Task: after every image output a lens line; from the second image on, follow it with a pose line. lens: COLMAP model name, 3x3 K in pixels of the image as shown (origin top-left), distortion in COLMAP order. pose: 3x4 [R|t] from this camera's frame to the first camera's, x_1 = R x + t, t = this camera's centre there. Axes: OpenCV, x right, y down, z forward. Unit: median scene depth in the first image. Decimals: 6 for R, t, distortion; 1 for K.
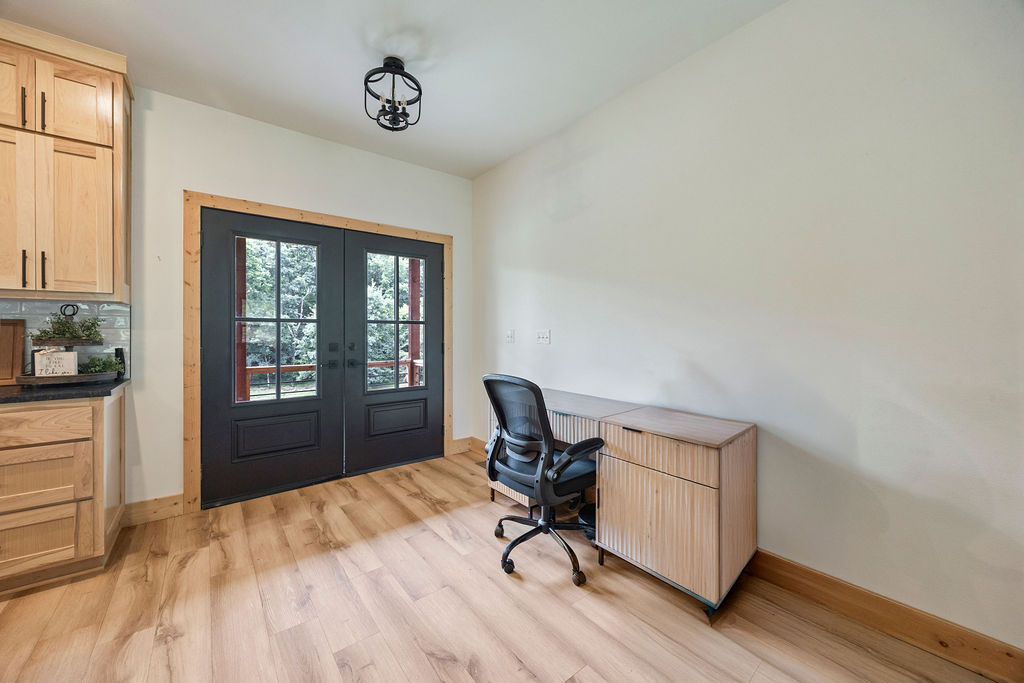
lens RADIAL K [[390.8, 0, 508.0], [0, 390.8, 334.1], [0, 0, 1]] dist [0.000584, 0.000122]
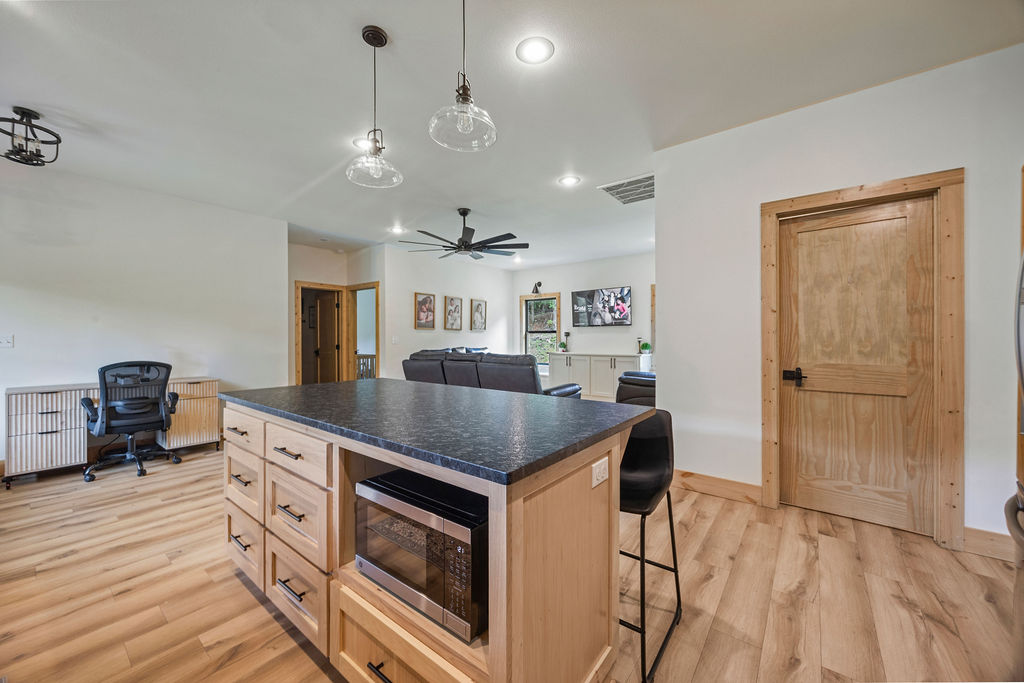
lens RADIAL K [[388.1, 0, 505.7], [0, 388.1, 340.2], [0, 0, 1]] dist [-0.000523, -0.000182]
pose [[-0.238653, -0.002510, 0.971102, -1.749871], [0.002215, 0.999993, 0.003129, 0.003670], [-0.971102, 0.002898, -0.238646, -0.132229]]
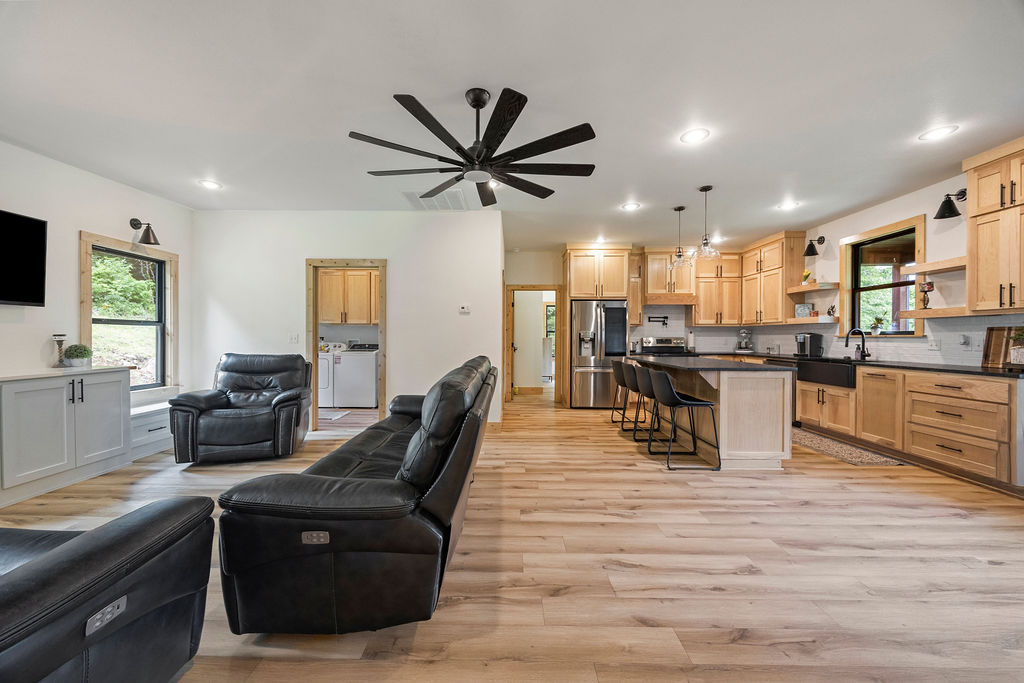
lens RADIAL K [[388.1, 0, 505.7], [0, 388.1, 340.2], [0, 0, 1]] dist [-0.000523, -0.000182]
pose [[-0.624890, 0.006906, -0.780683, 1.113490], [-0.000910, 0.999954, 0.009574, 0.003059], [0.780713, 0.006693, -0.624854, 0.344492]]
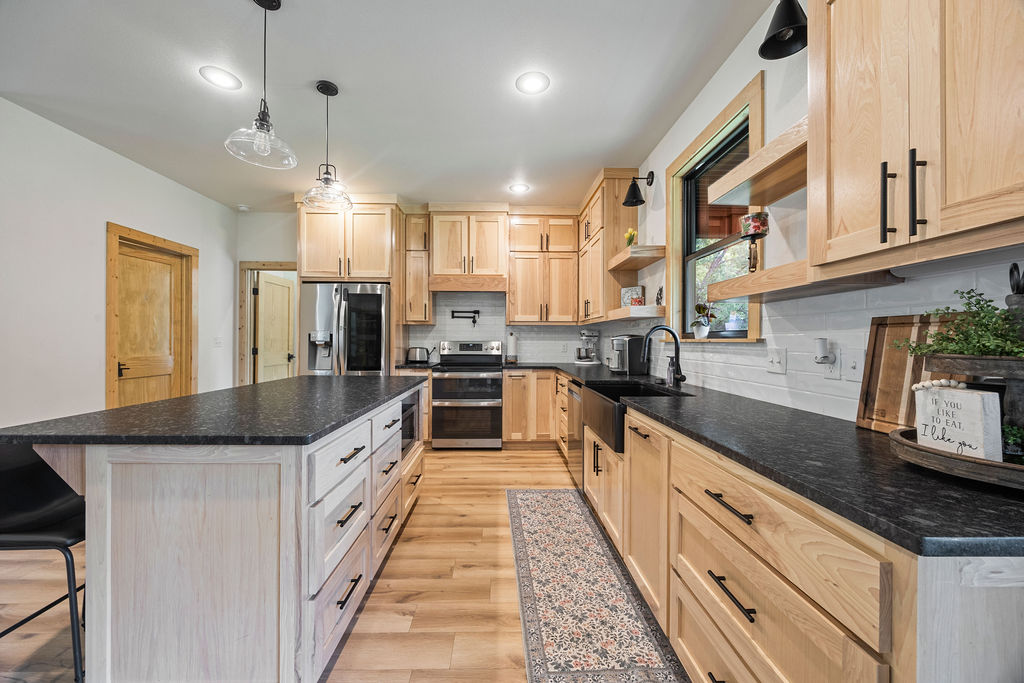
lens RADIAL K [[388.1, 0, 505.7], [0, 388.1, 340.2], [0, 0, 1]] dist [-0.000523, -0.000182]
pose [[-0.598265, -0.002329, -0.801295, -0.508031], [-0.005730, 0.999983, 0.001372, -0.000283], [0.801278, 0.005412, -0.598268, 0.784044]]
